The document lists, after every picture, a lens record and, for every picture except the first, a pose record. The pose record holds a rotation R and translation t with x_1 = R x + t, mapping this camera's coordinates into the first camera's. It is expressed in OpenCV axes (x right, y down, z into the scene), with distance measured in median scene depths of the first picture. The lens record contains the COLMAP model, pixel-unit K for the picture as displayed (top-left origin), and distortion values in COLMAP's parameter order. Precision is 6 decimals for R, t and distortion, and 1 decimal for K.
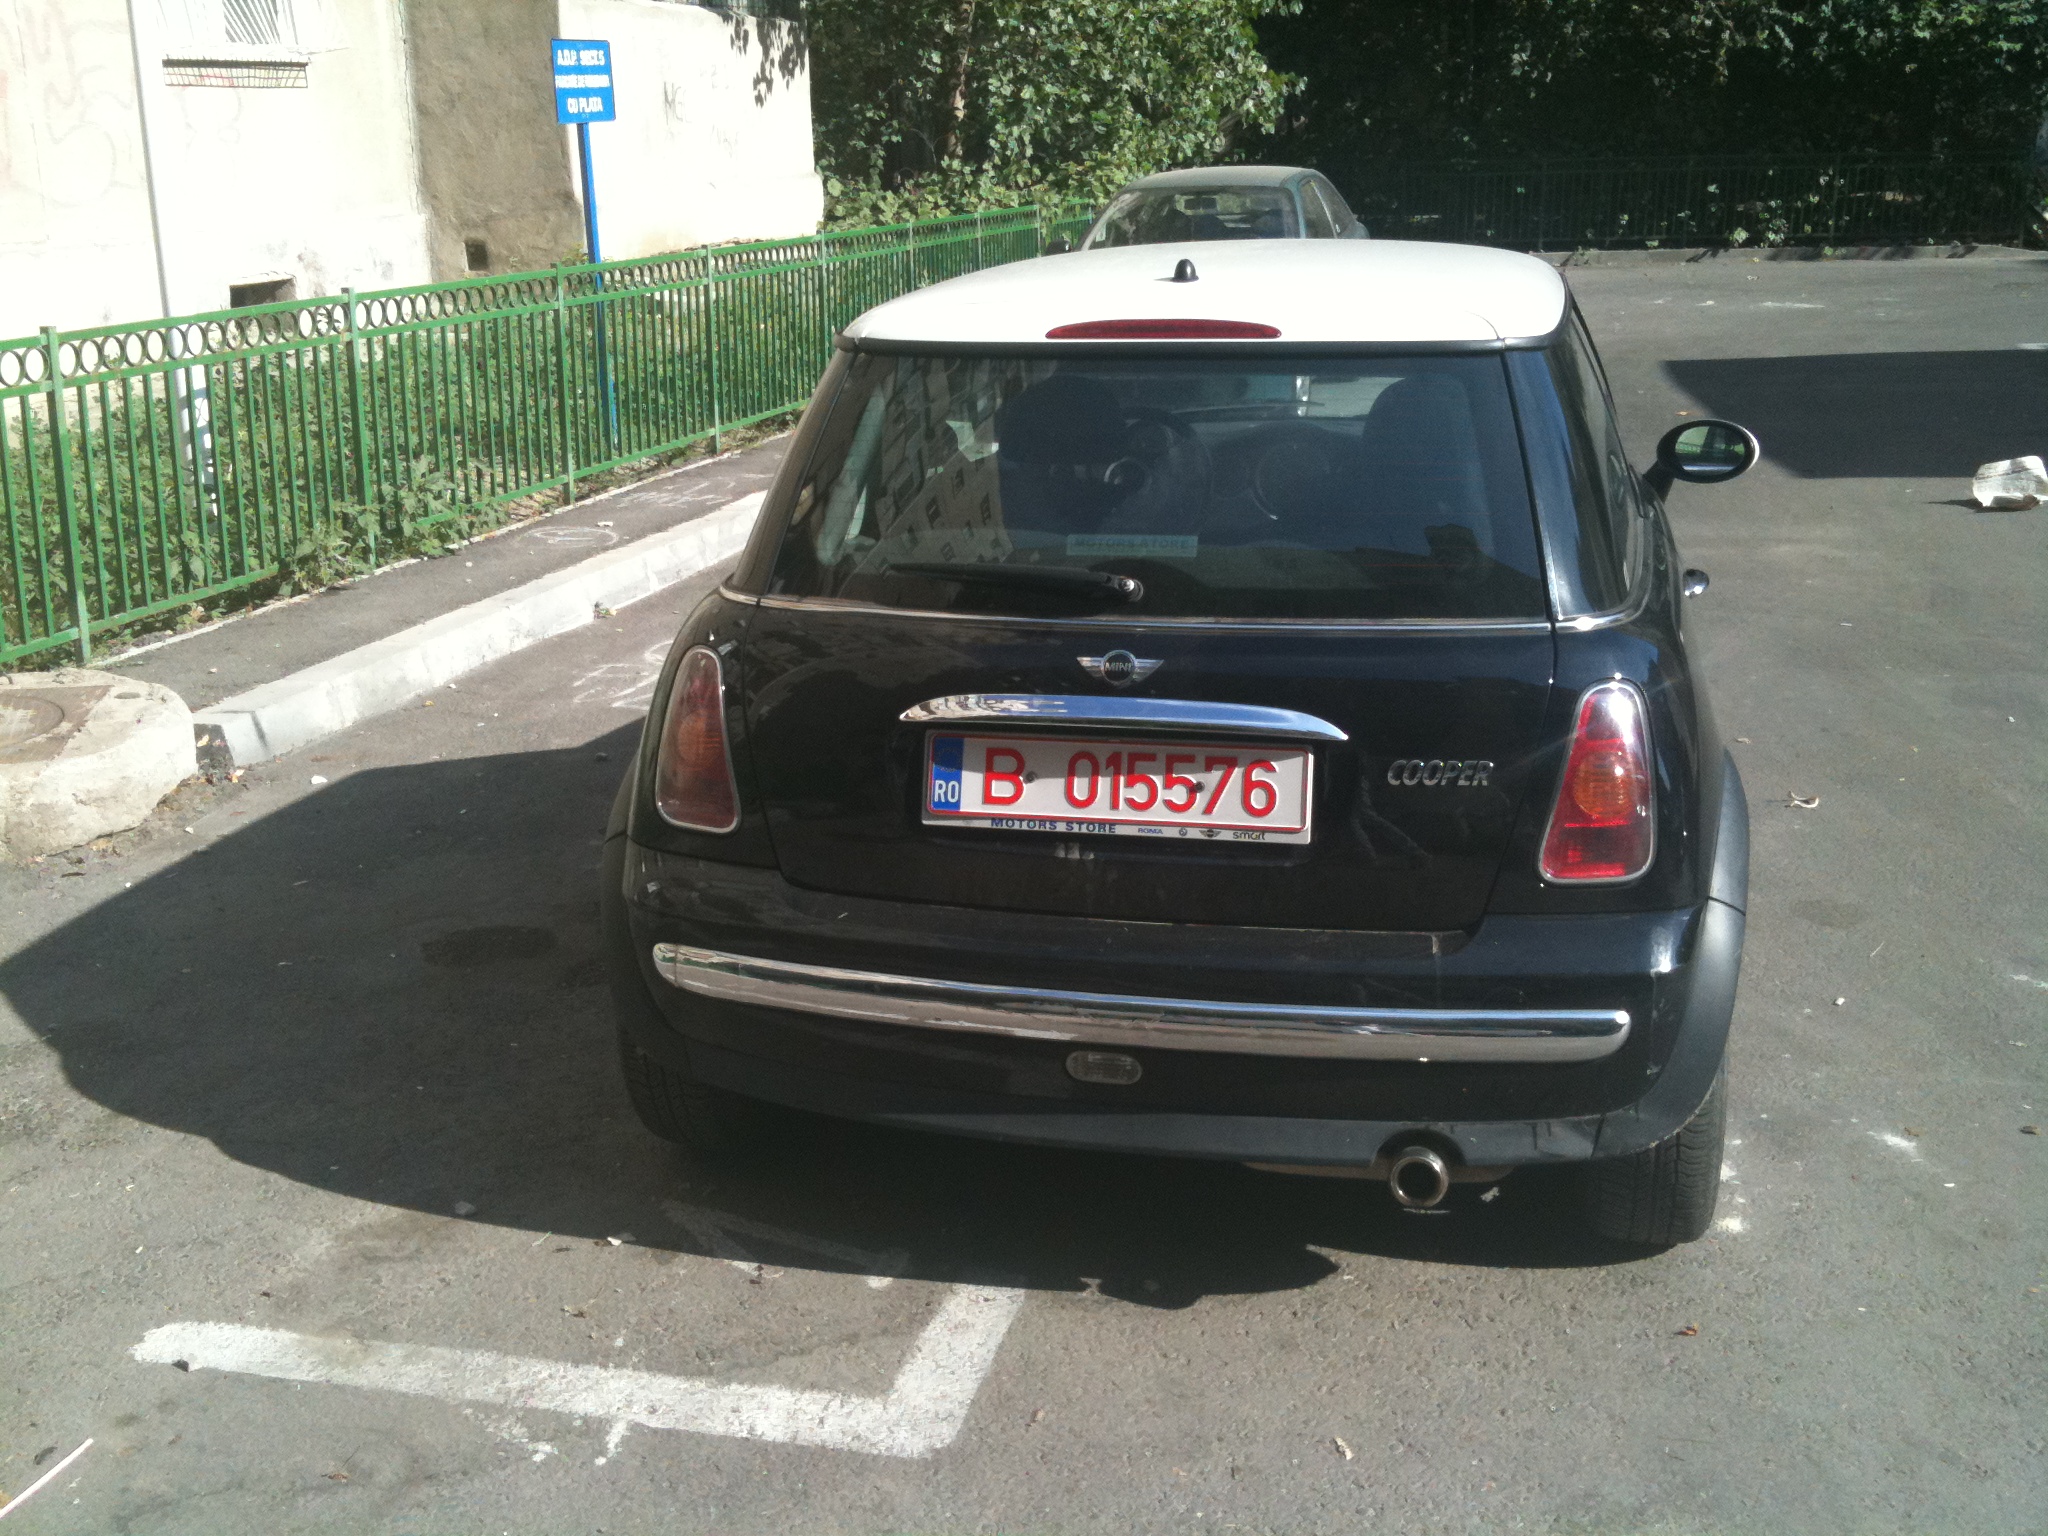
lens RADIAL K [[2202.4, 0, 1010.0], [0, 2202.4, 767.4], [0, 0, 1]] dist [-0.013907, 0.000000]
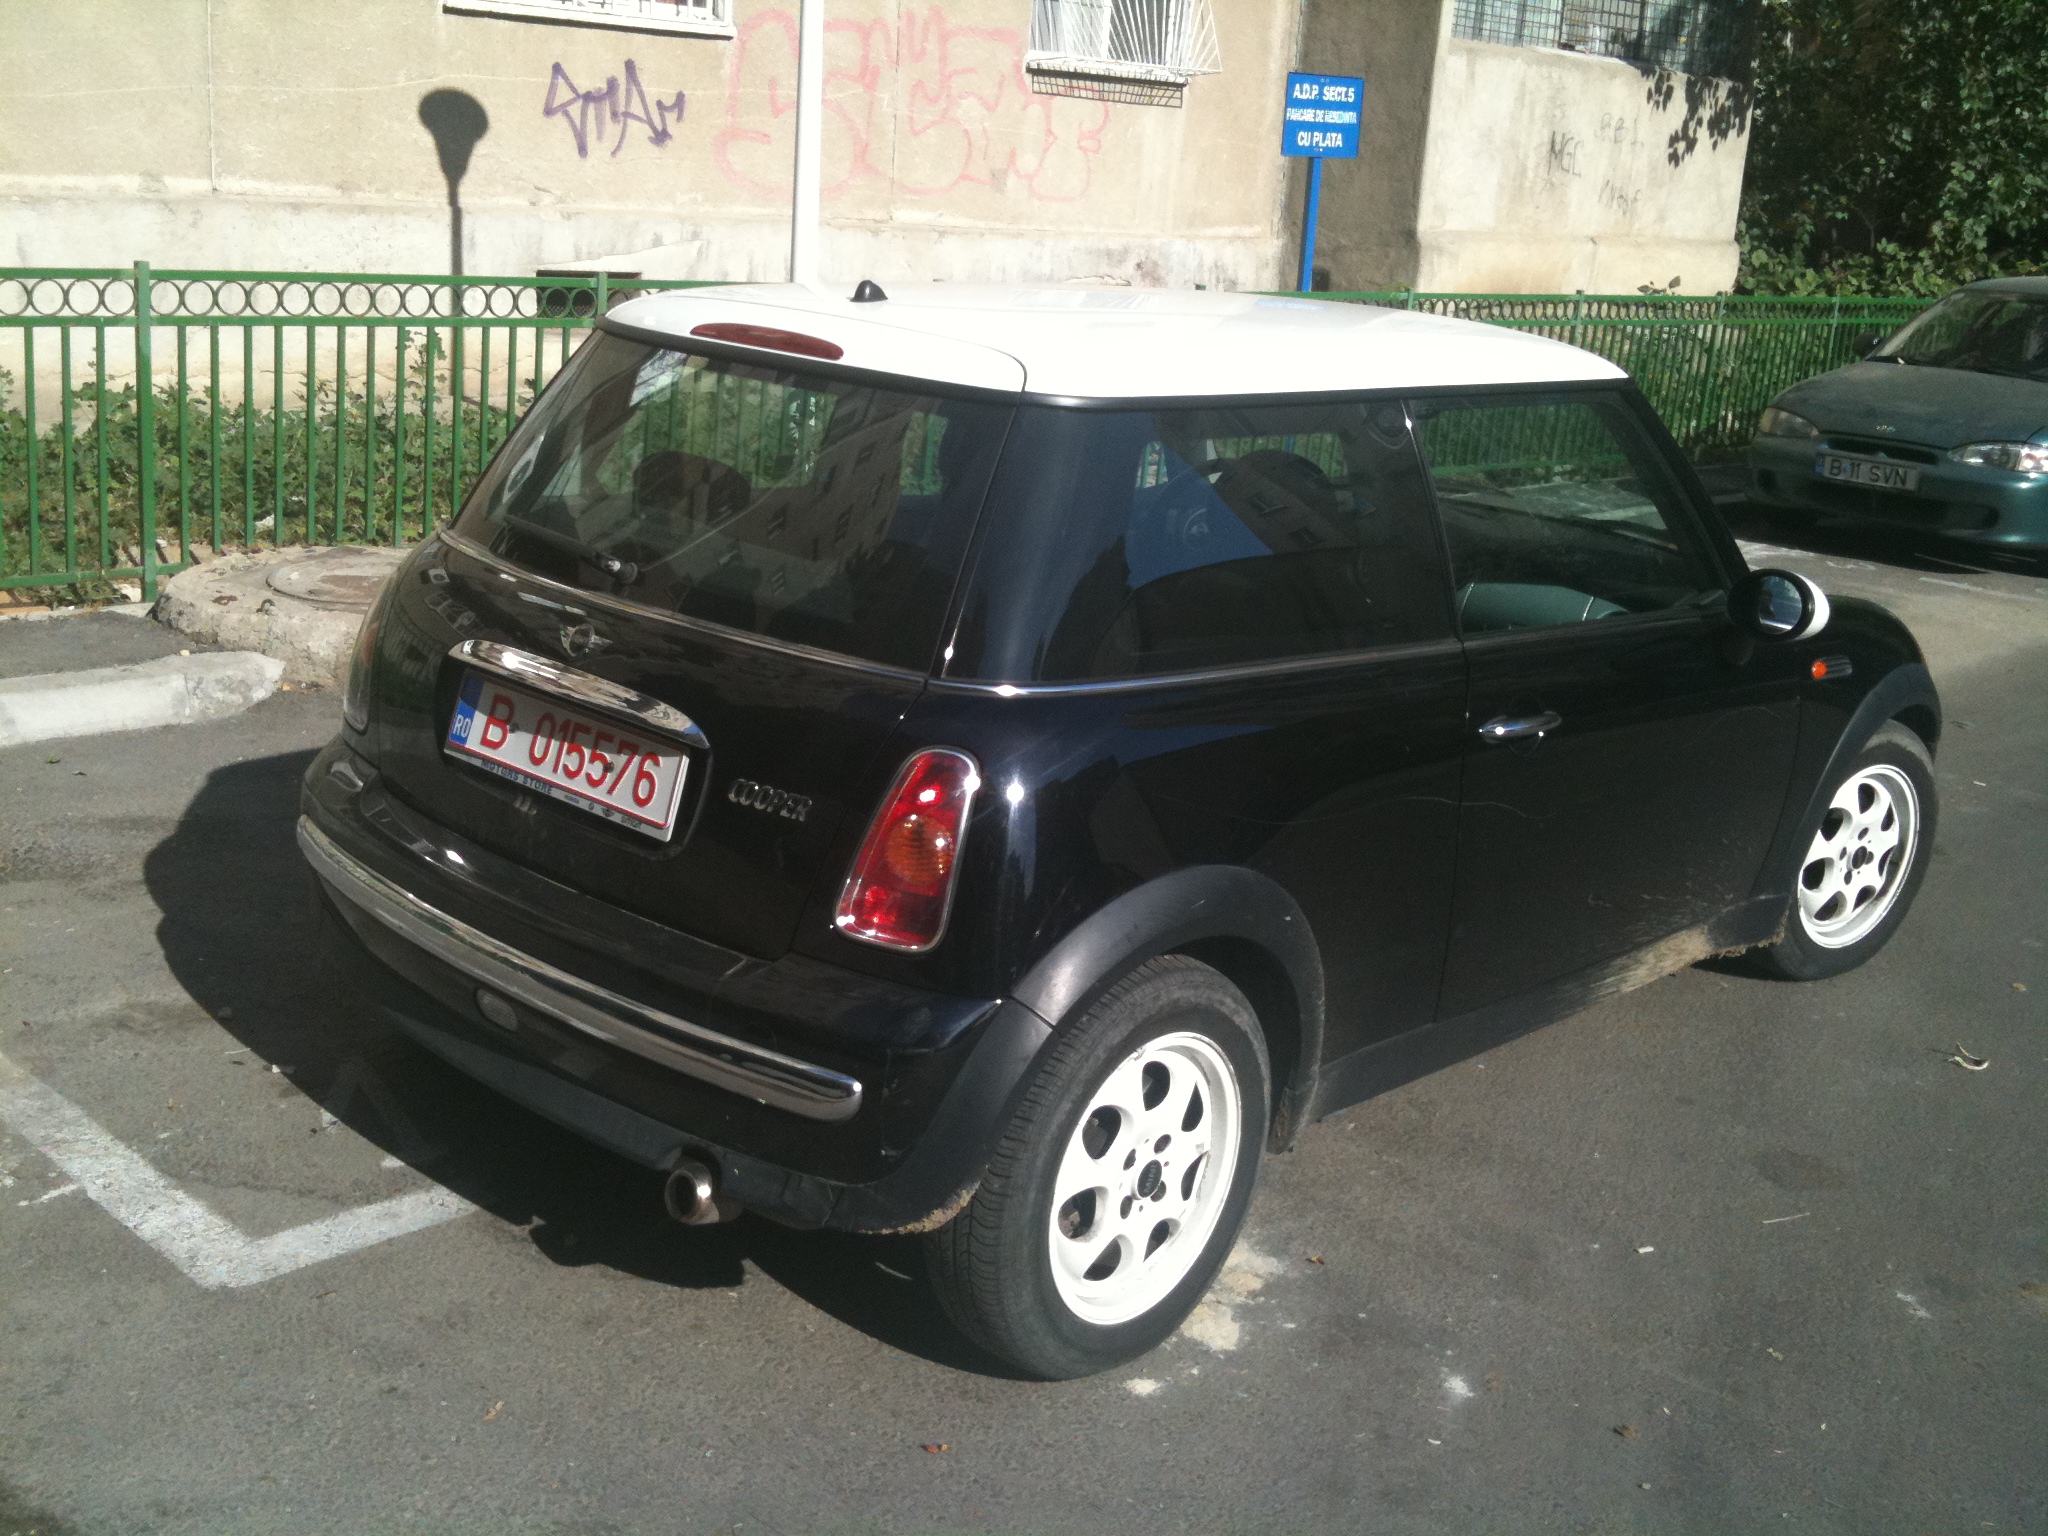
lens RADIAL K [[2202.4, 0, 883.9], [0, 2202.4, 725.5], [0, 0, 1]] dist [-0.013907, 0.000000]
pose [[0.858726, 0.206856, -0.468829, 0.582098], [-0.222707, 0.974635, 0.022107, -0.052975], [0.461510, 0.085427, 0.883012, 0.120862]]
